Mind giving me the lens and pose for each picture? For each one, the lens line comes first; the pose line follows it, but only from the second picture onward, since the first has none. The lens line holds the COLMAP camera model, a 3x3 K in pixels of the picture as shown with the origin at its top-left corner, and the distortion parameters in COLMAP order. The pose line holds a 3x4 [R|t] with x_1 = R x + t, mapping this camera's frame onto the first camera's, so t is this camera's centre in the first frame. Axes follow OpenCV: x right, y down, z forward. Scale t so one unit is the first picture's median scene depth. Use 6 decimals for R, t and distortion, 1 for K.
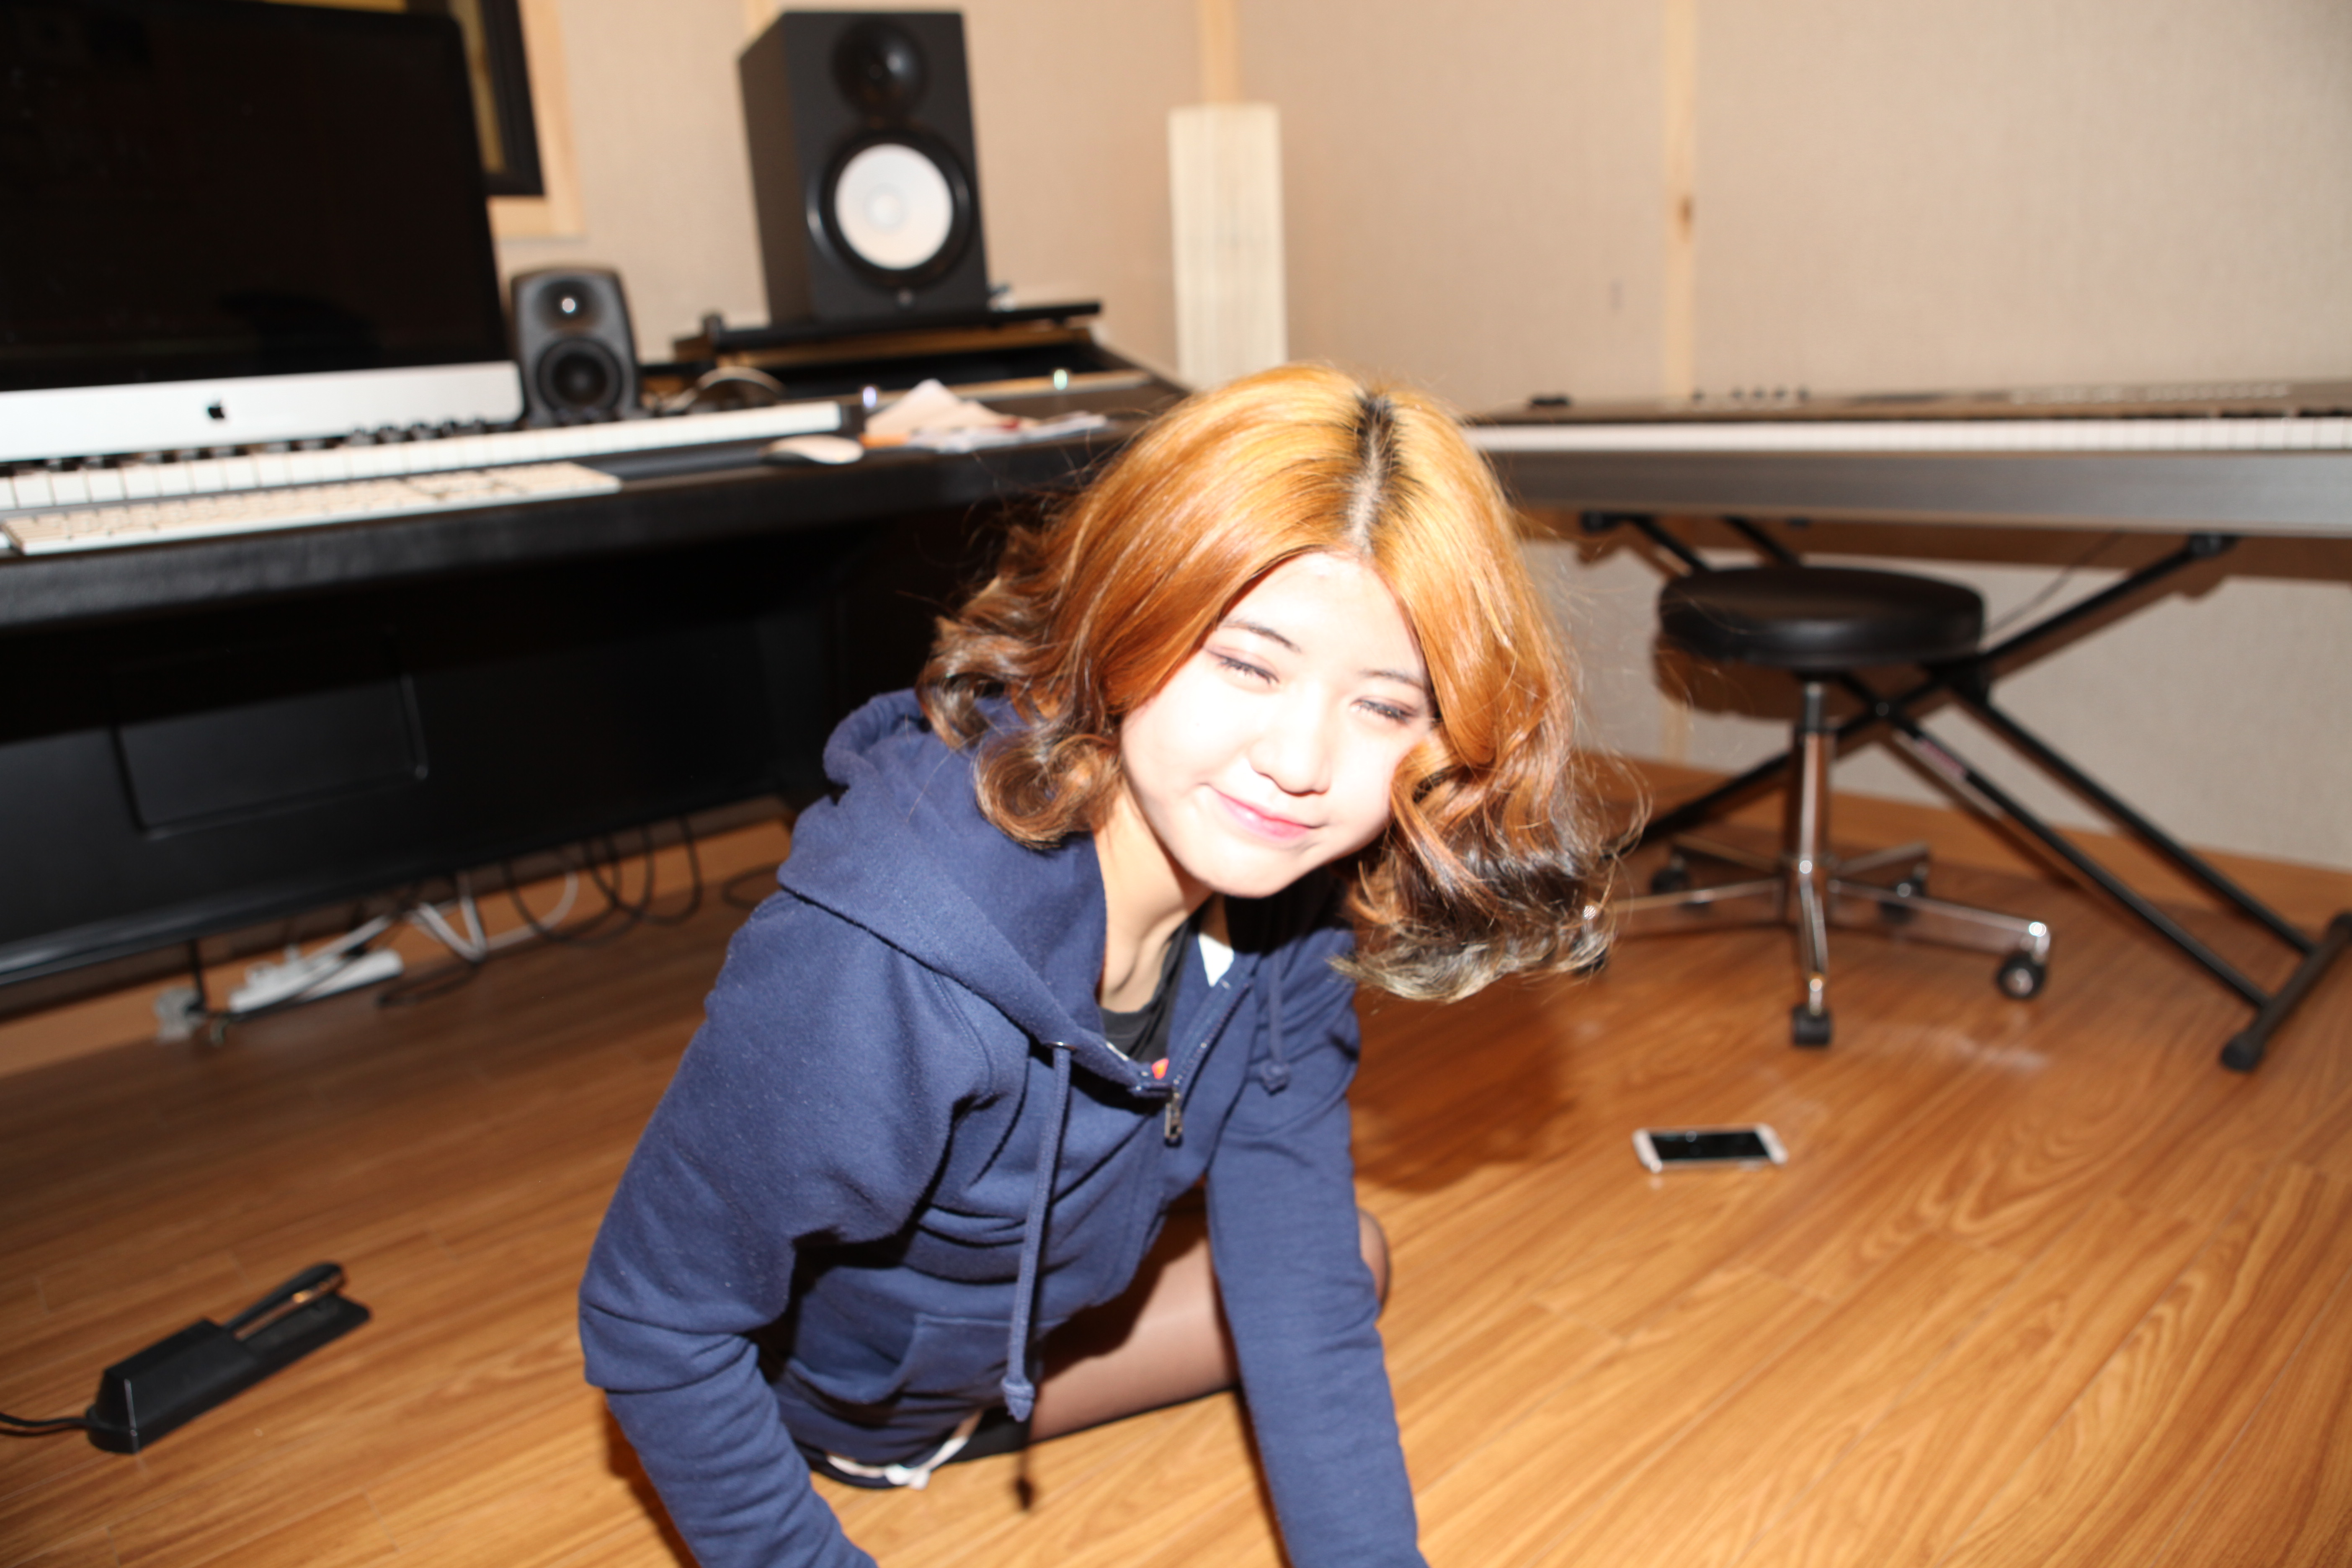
lens RADIAL K [[1602.6, 0, 1177.5], [0, 1602.6, 785.0], [0, 0, 1]] dist [-0.099000, 0.067629]
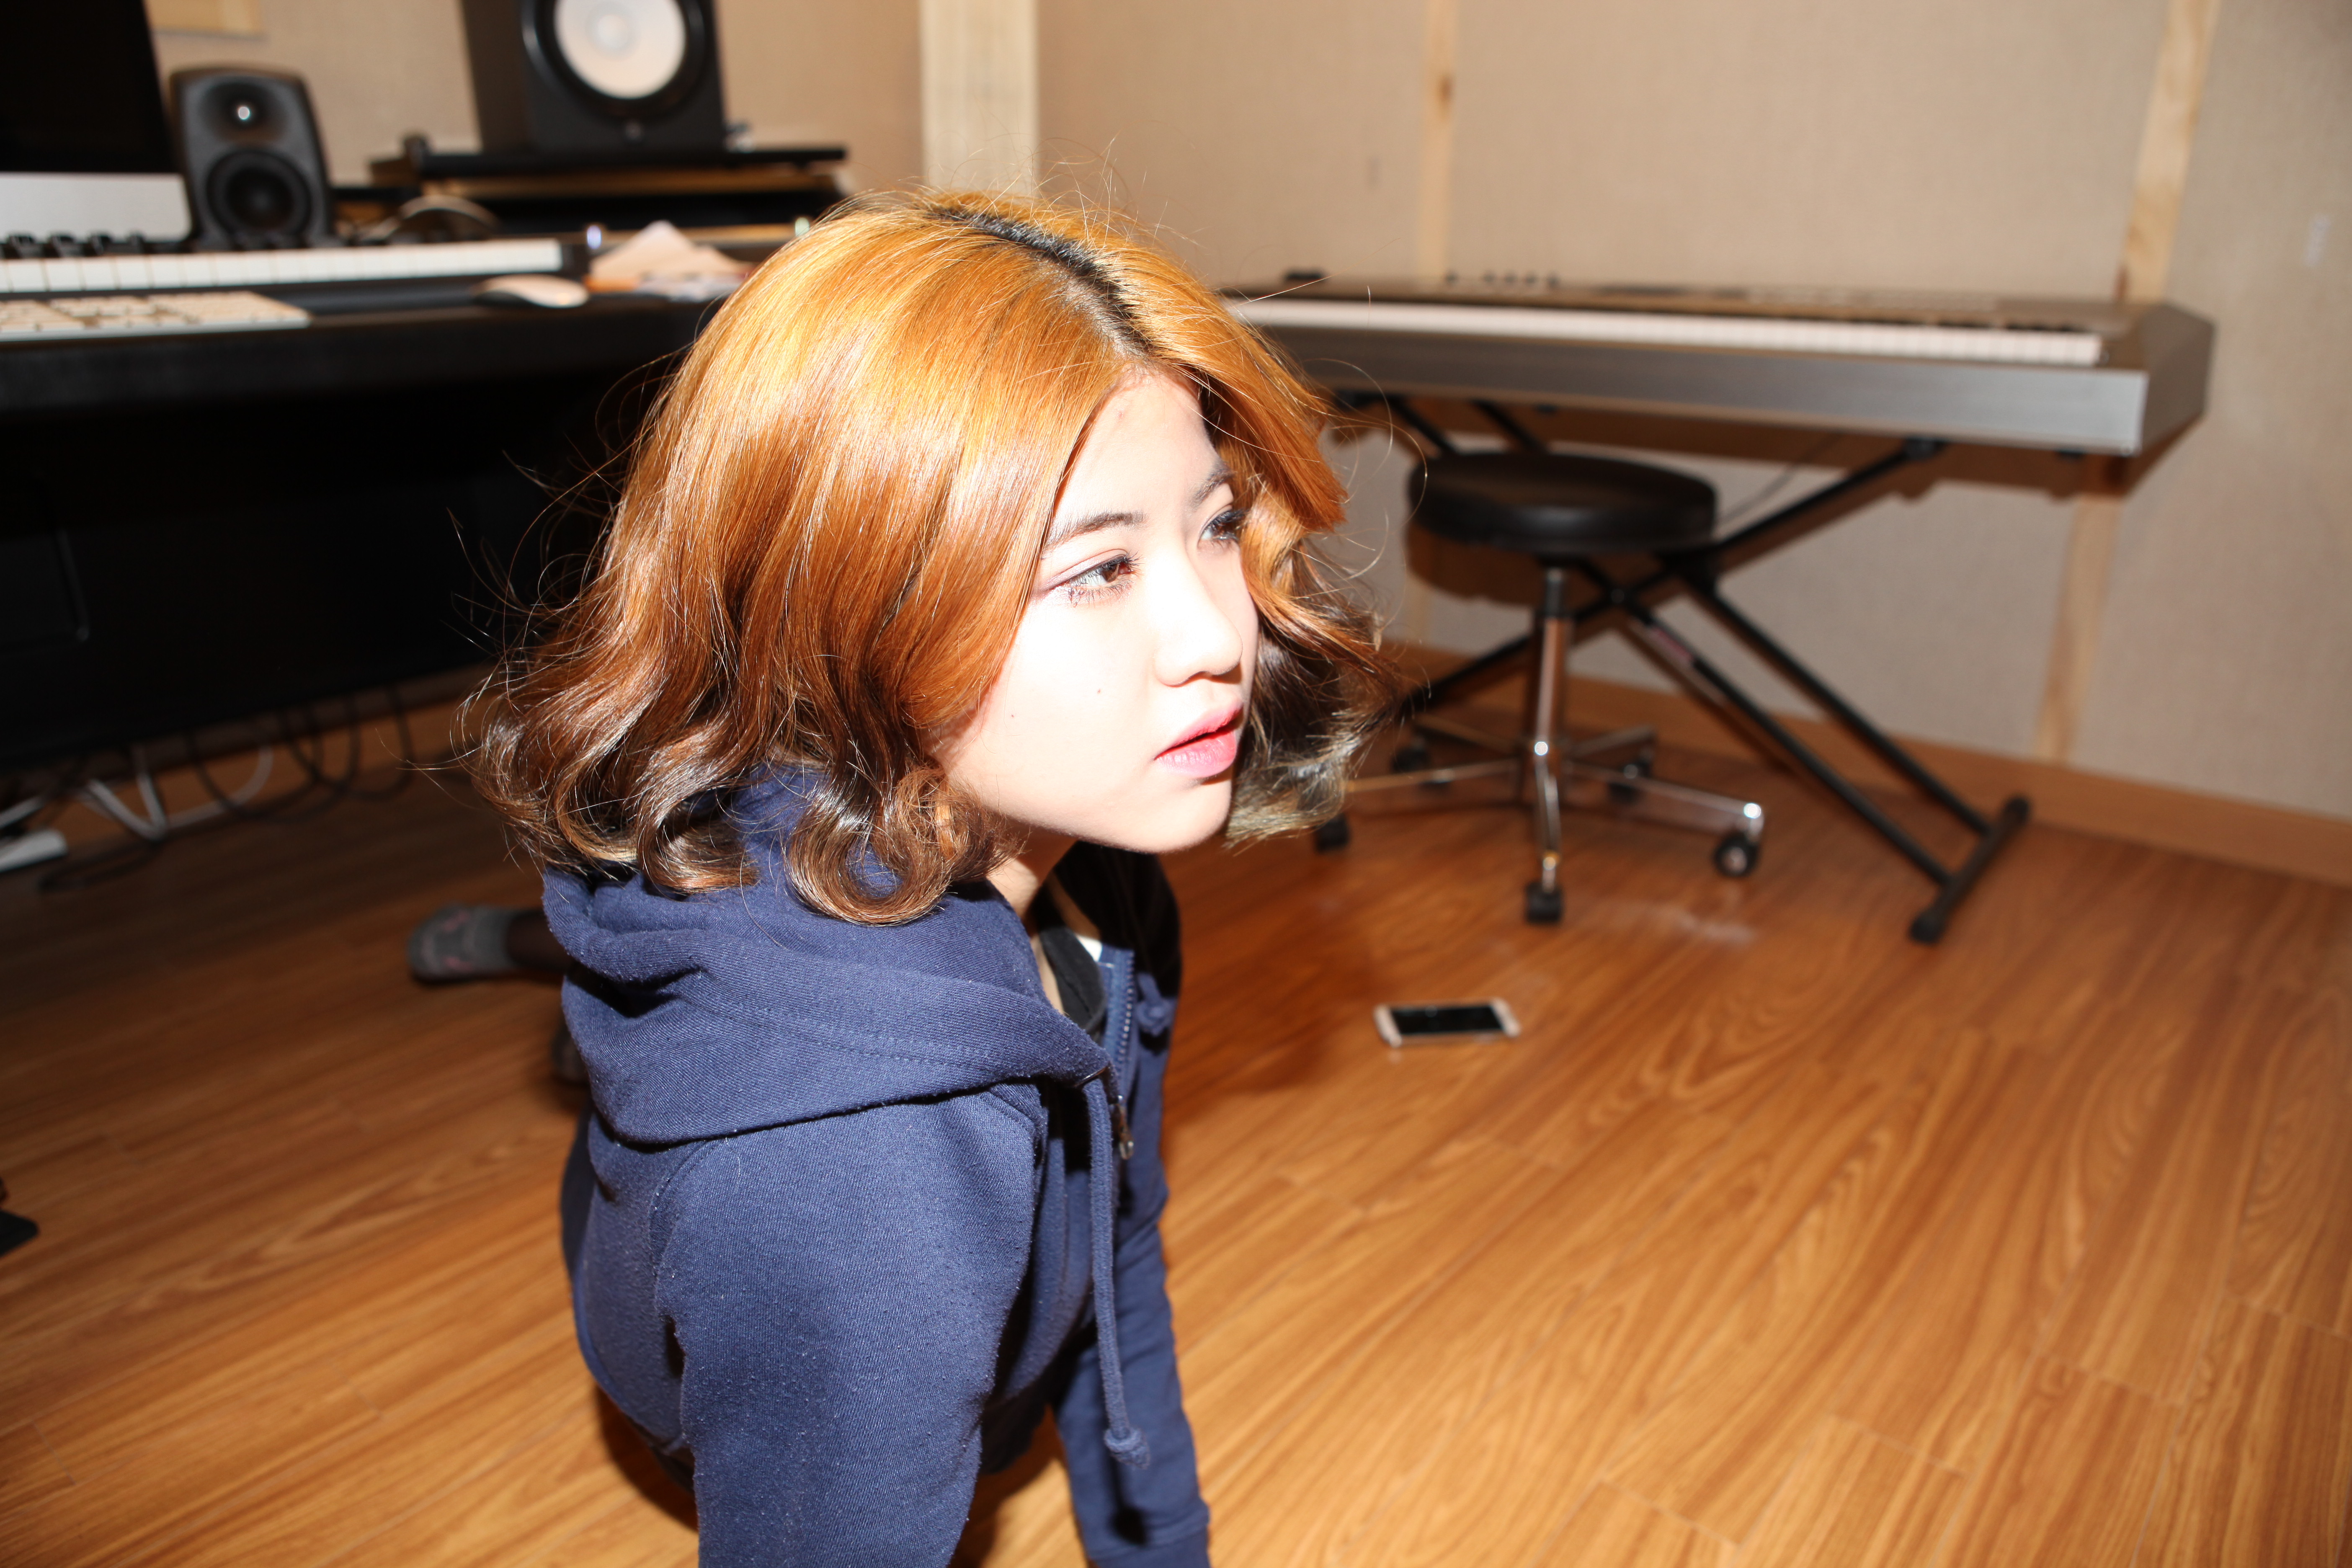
lens RADIAL K [[1602.6, 0, 1177.5], [0, 1602.6, 785.0], [0, 0, 1]] dist [-0.099000, 0.067629]
pose [[0.987006, 0.003983, 0.160631, -0.003964], [-0.016779, 0.996782, 0.078382, -0.002480], [-0.159802, -0.080059, 0.983897, 0.020118]]
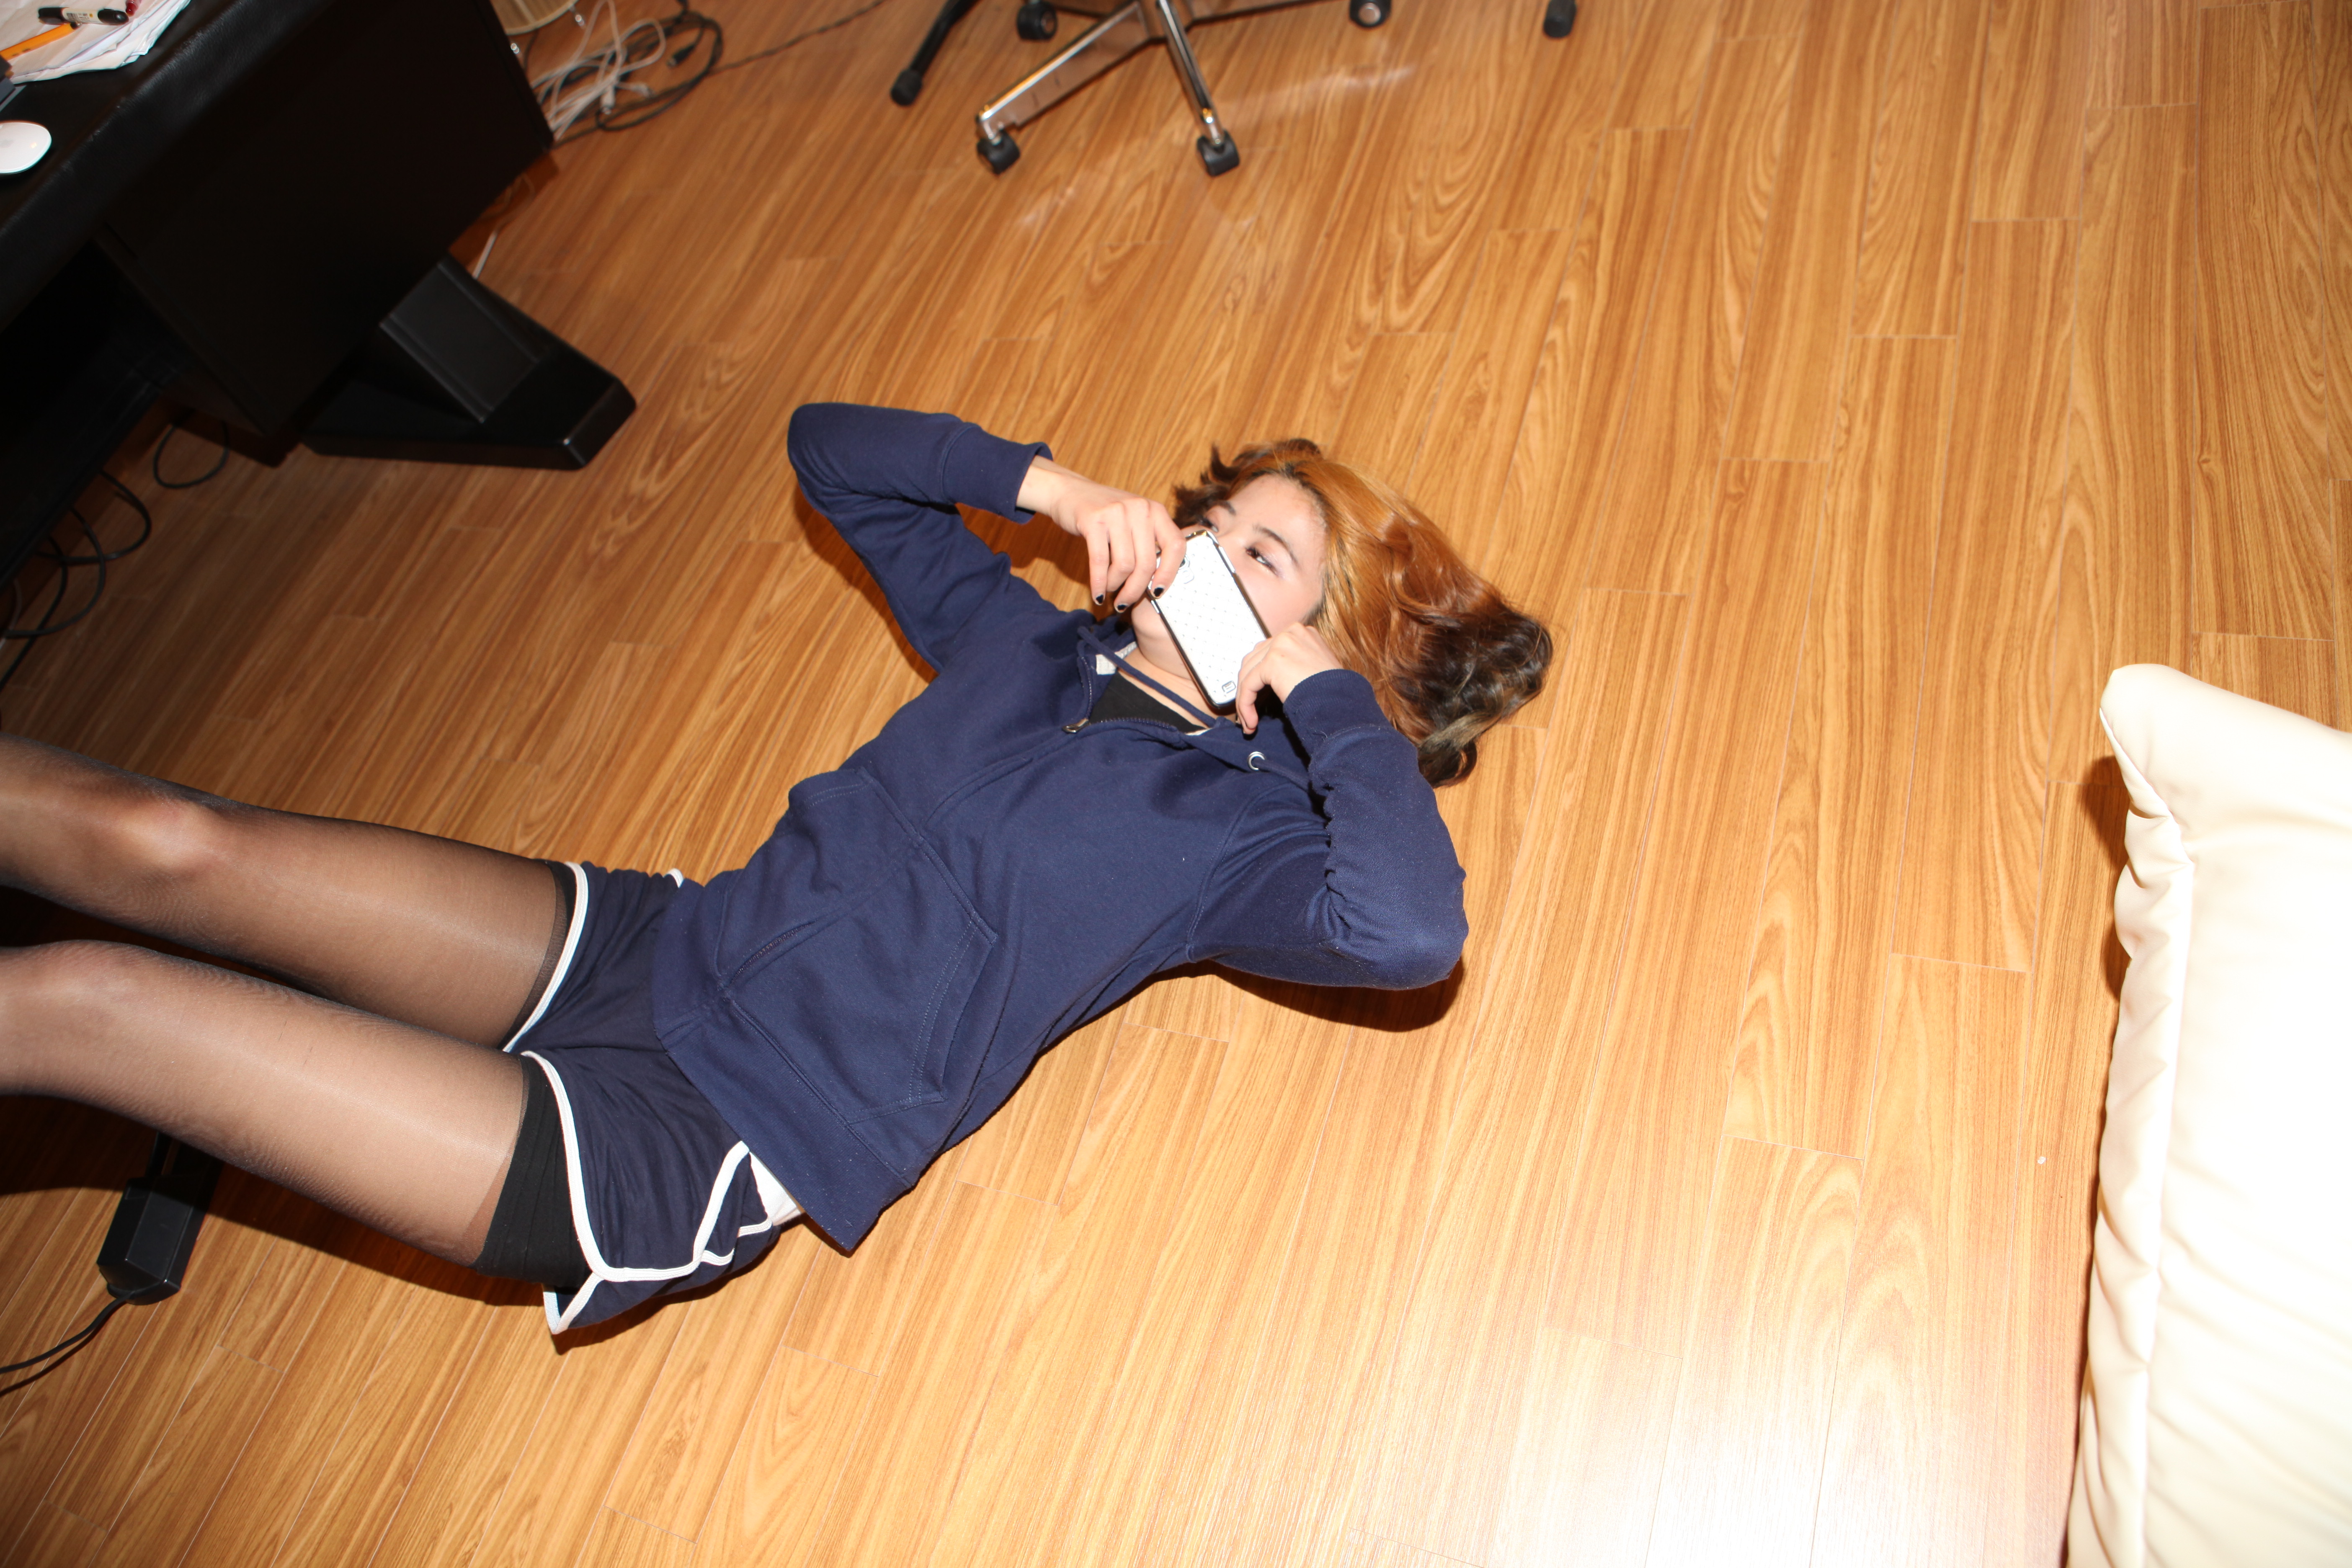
lens RADIAL K [[1602.6, 0, 1177.5], [0, 1602.6, 785.0], [0, 0, 1]] dist [-0.099000, 0.067629]
pose [[0.844748, -0.522681, 0.114914, 0.034698], [0.358127, 0.711673, 0.604373, -0.249403], [-0.397676, -0.469389, 0.788371, -0.053864]]
